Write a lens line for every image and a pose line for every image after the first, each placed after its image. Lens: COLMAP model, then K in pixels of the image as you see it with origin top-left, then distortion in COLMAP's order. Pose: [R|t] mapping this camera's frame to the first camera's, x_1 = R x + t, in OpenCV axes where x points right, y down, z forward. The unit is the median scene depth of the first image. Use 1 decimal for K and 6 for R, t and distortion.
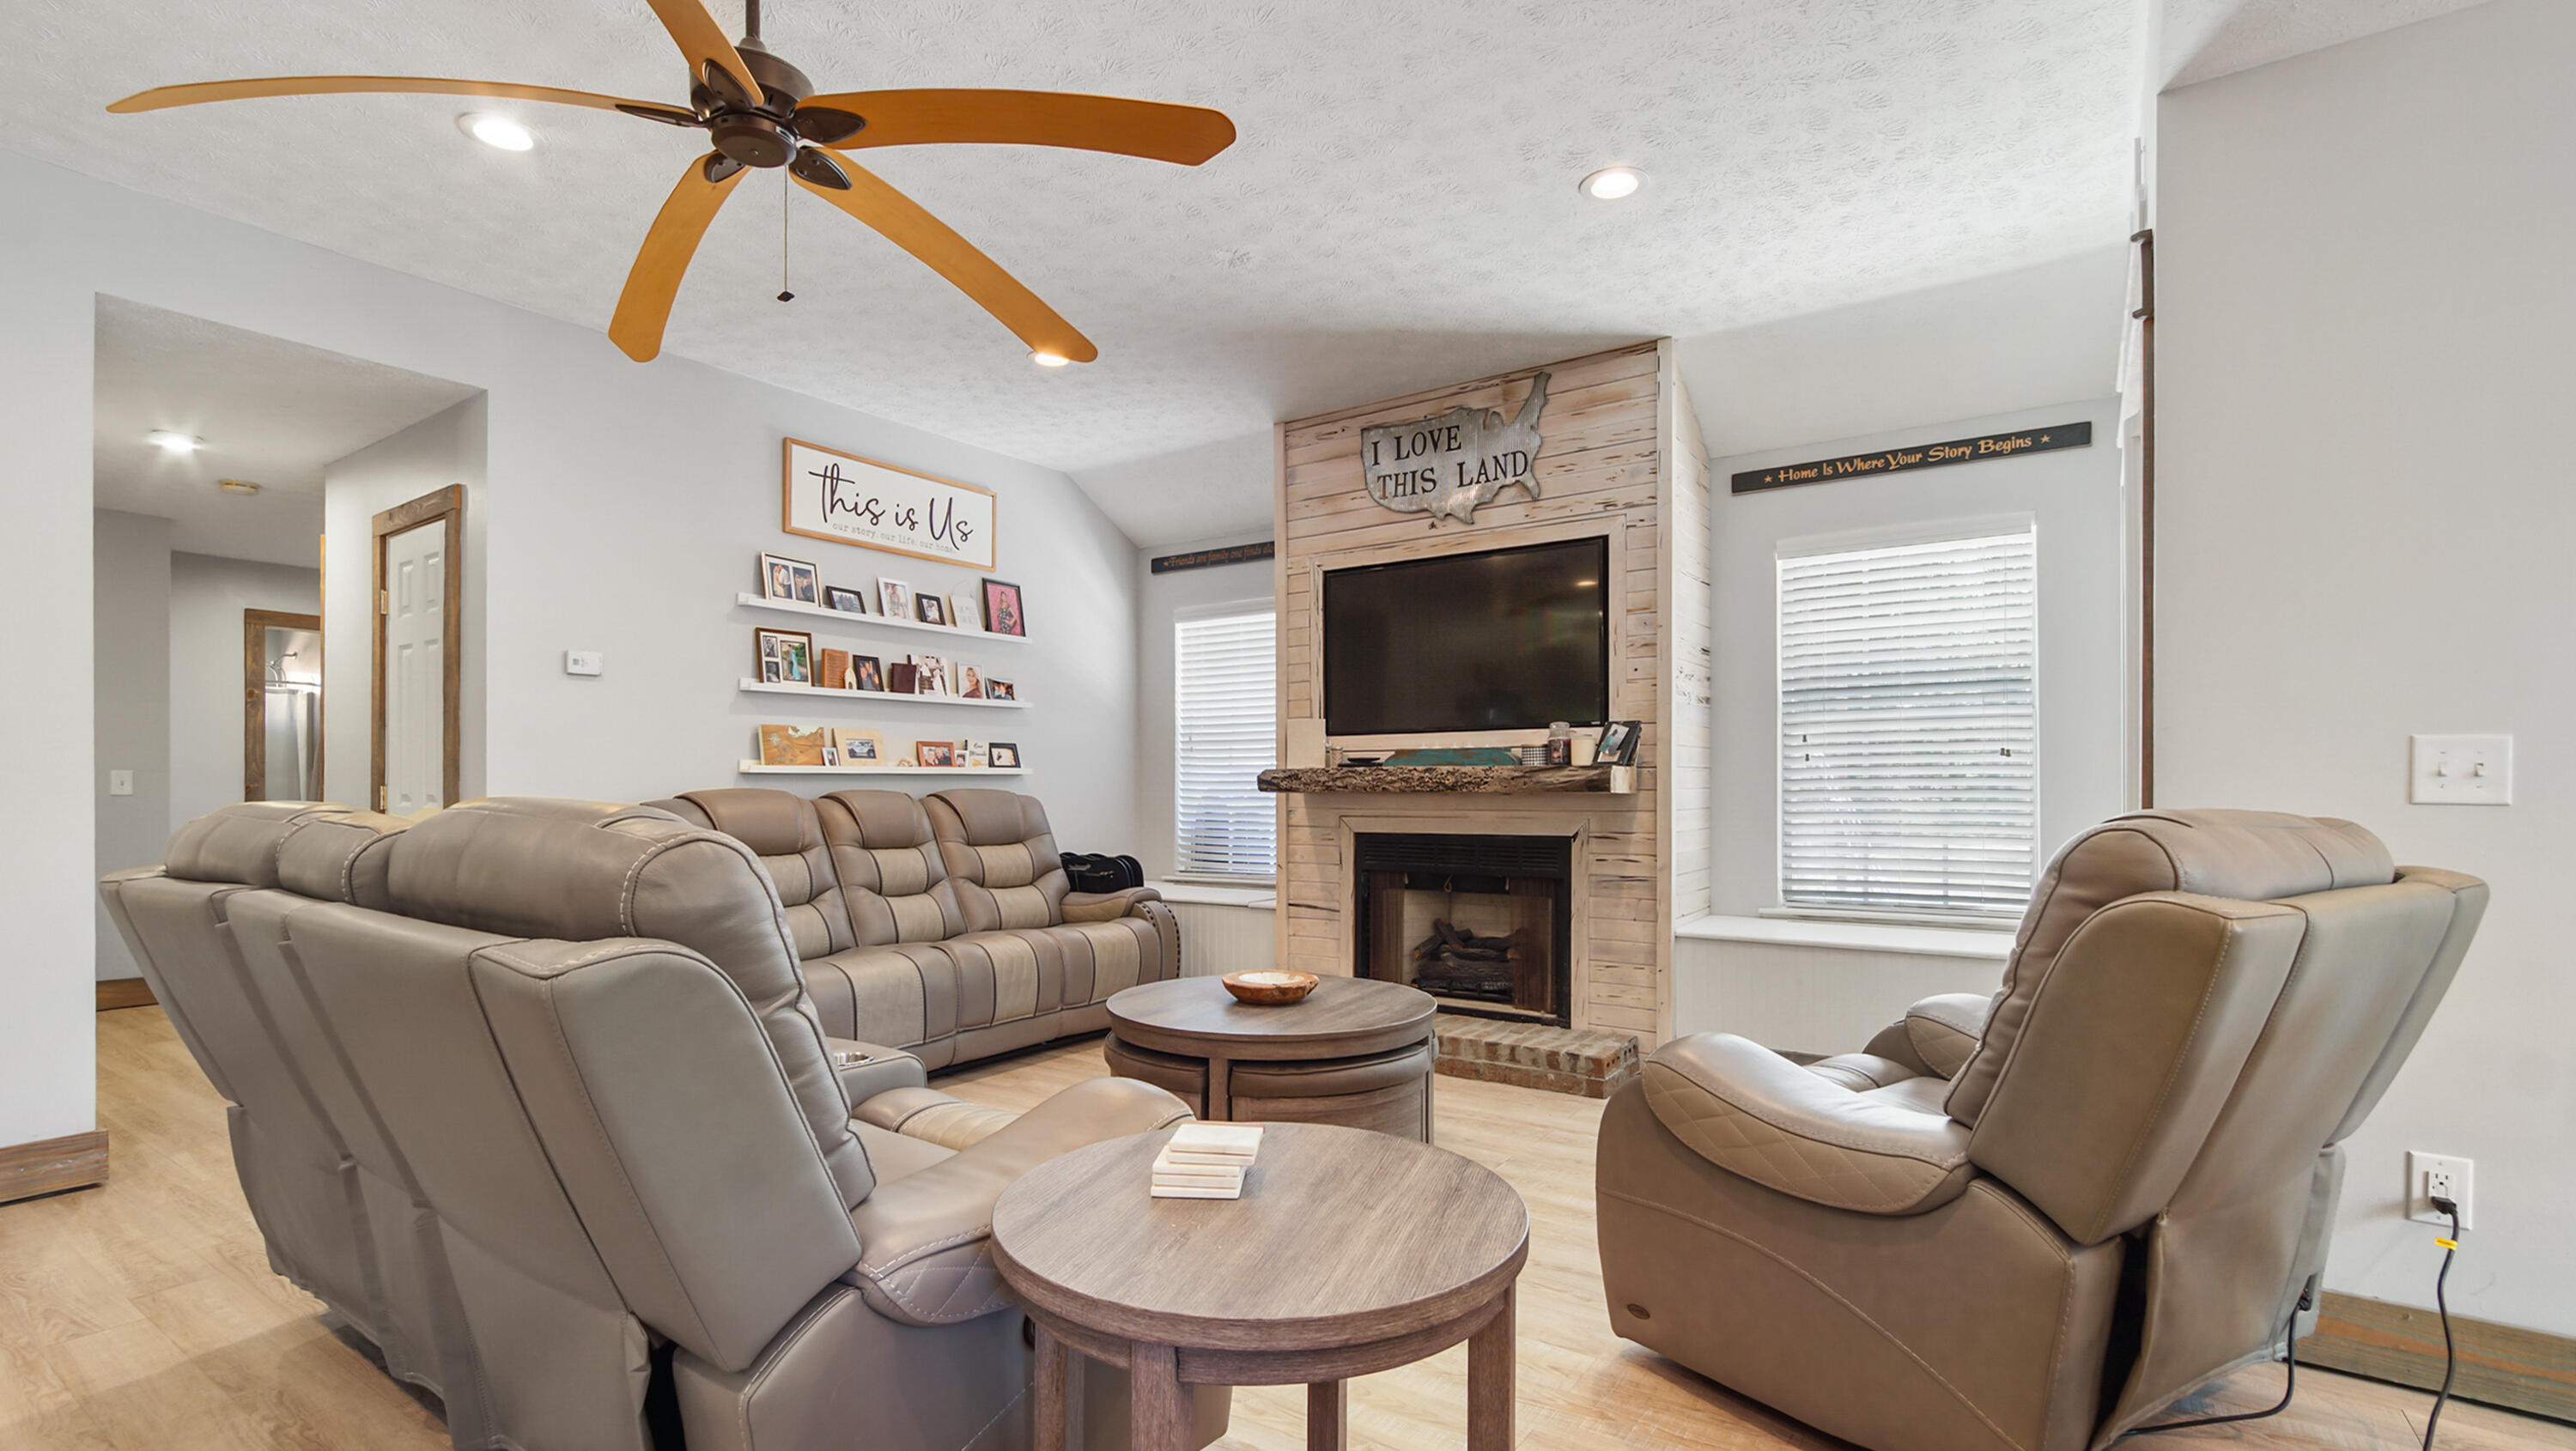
lens RADIAL K [[1110.5, 0, 1275.1], [0, 1110.5, 795.6], [0, 0, 1]] dist [-0.004445, -0.000475]
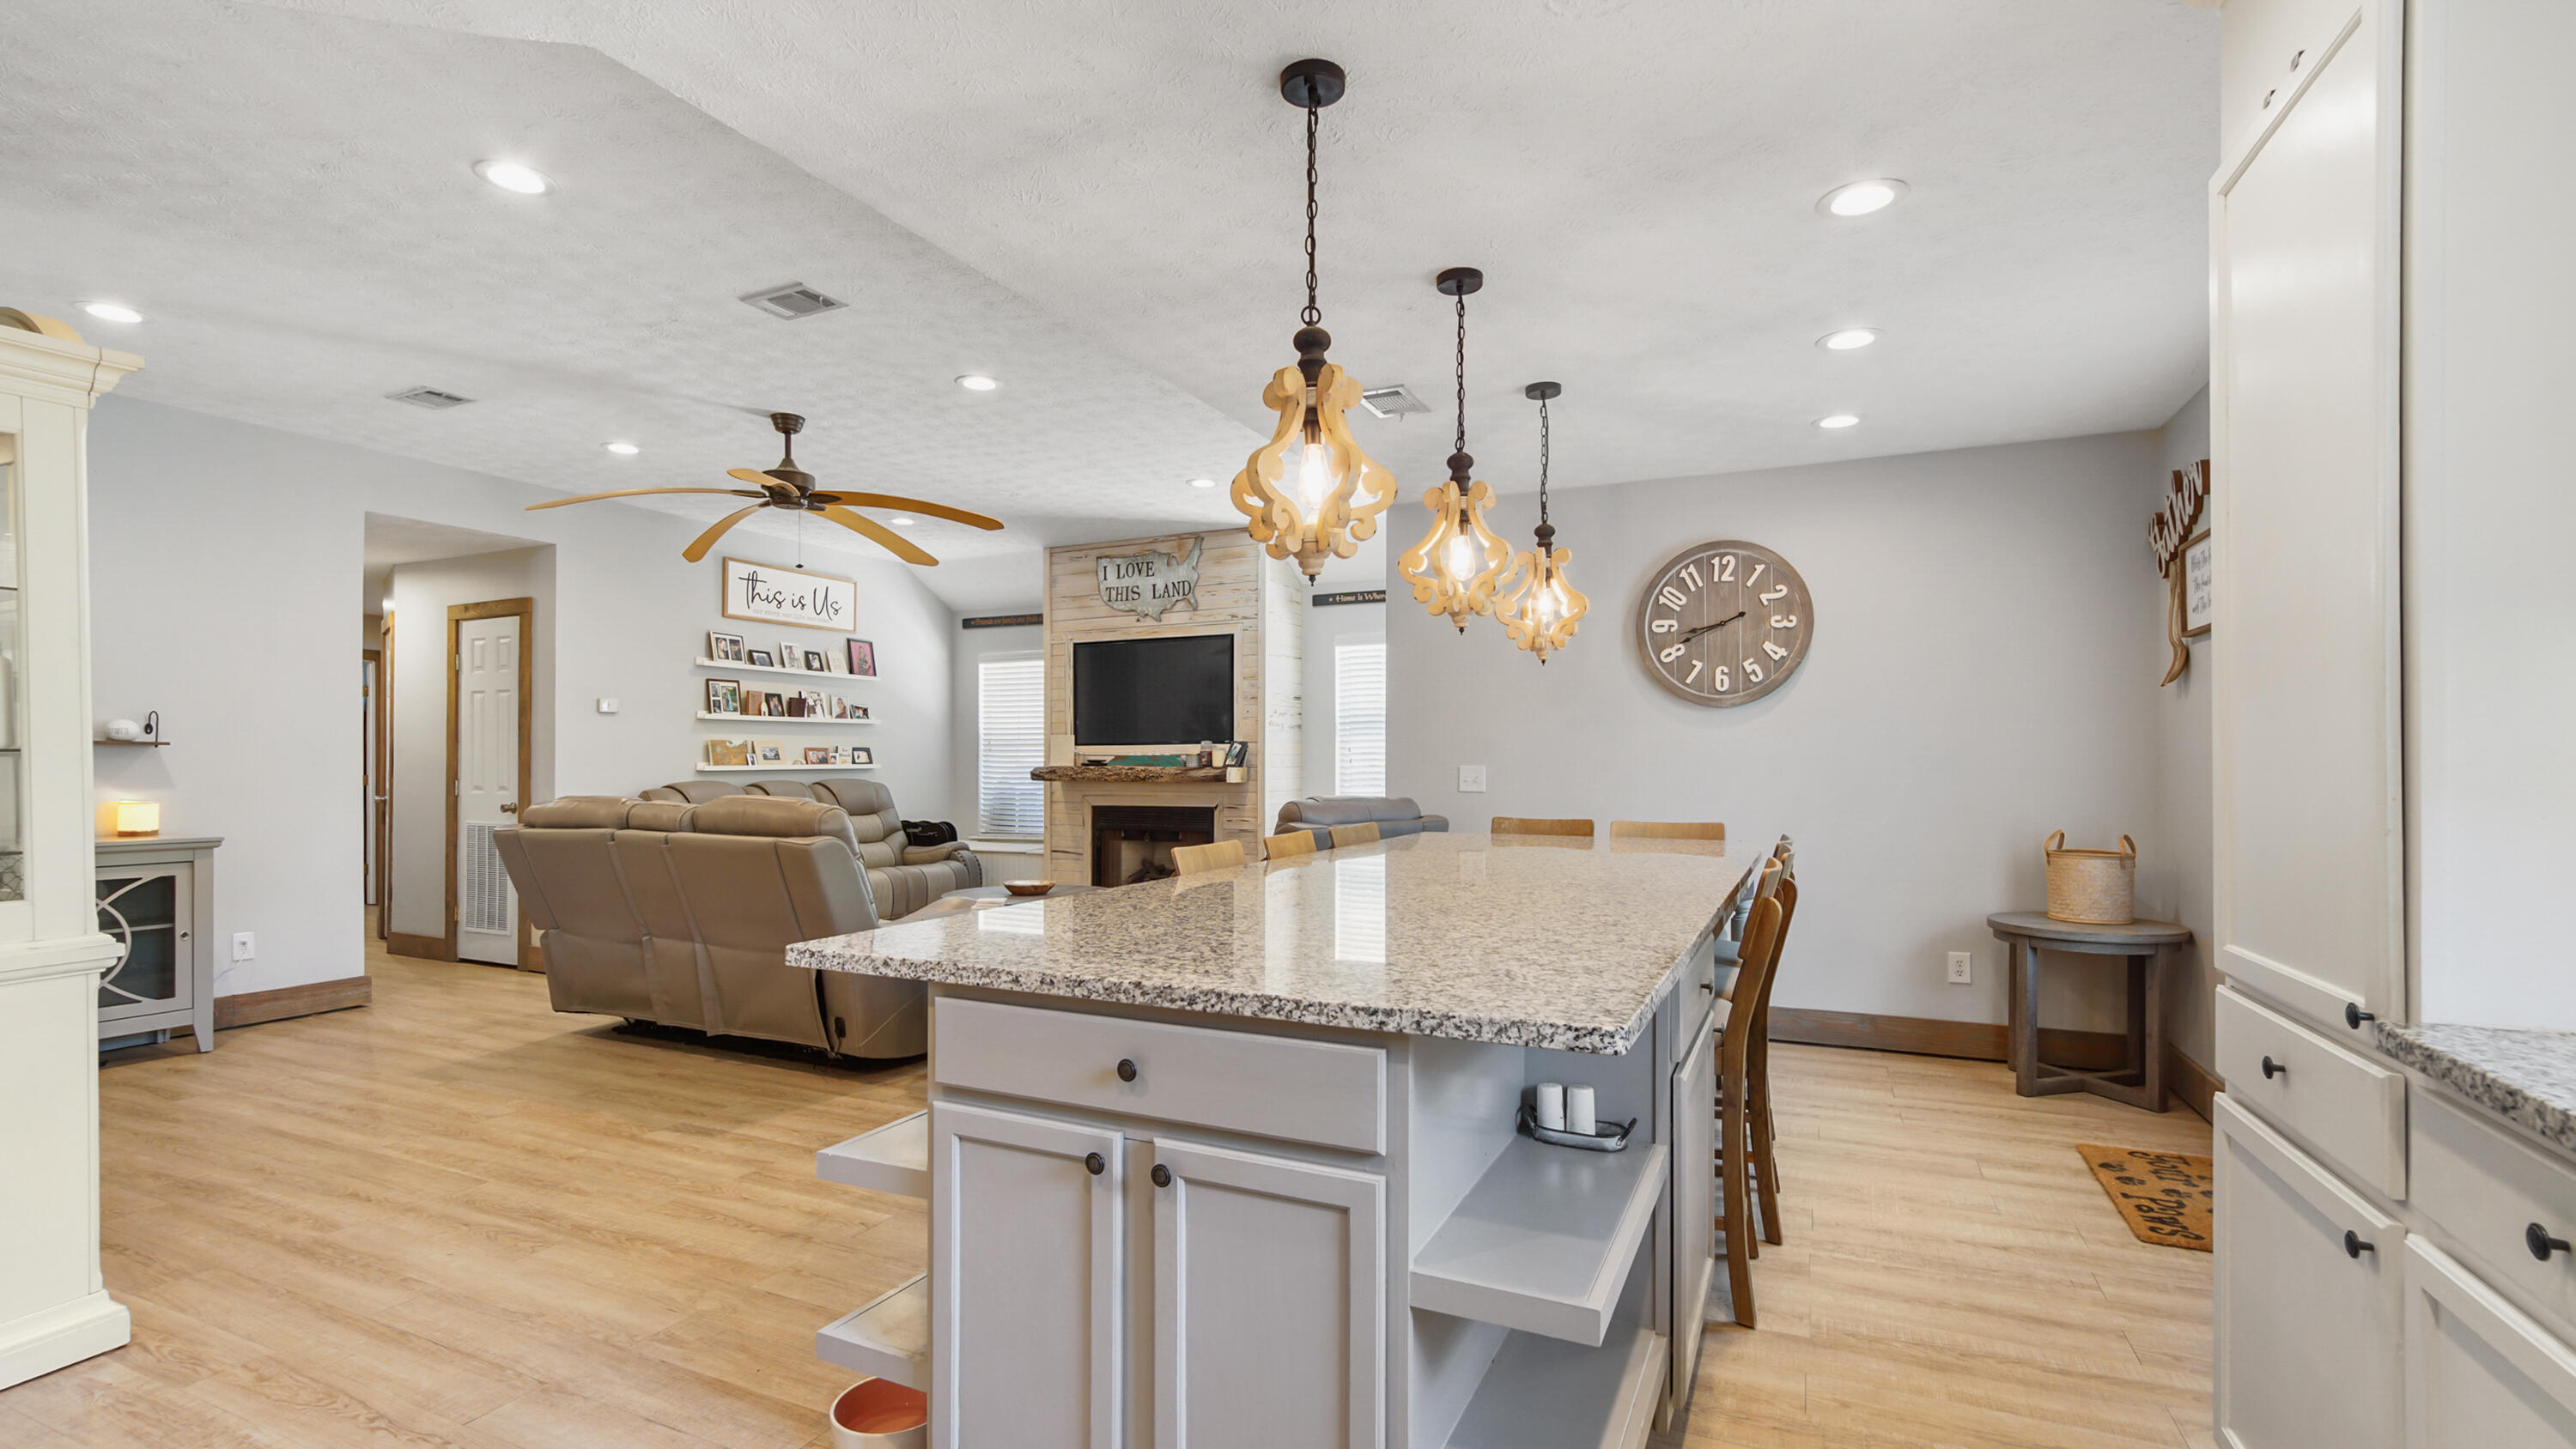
lens RADIAL K [[1172.3, 0, 1273.1], [0, 1172.3, 745.5], [0, 0, 1]] dist [0.000570, 0.000021]
pose [[0.987959, 0.000624, 0.154717, 0.068944], [0.002176, 0.999837, -0.017933, -0.023412], [-0.154703, 0.018054, 0.987796, -0.745217]]
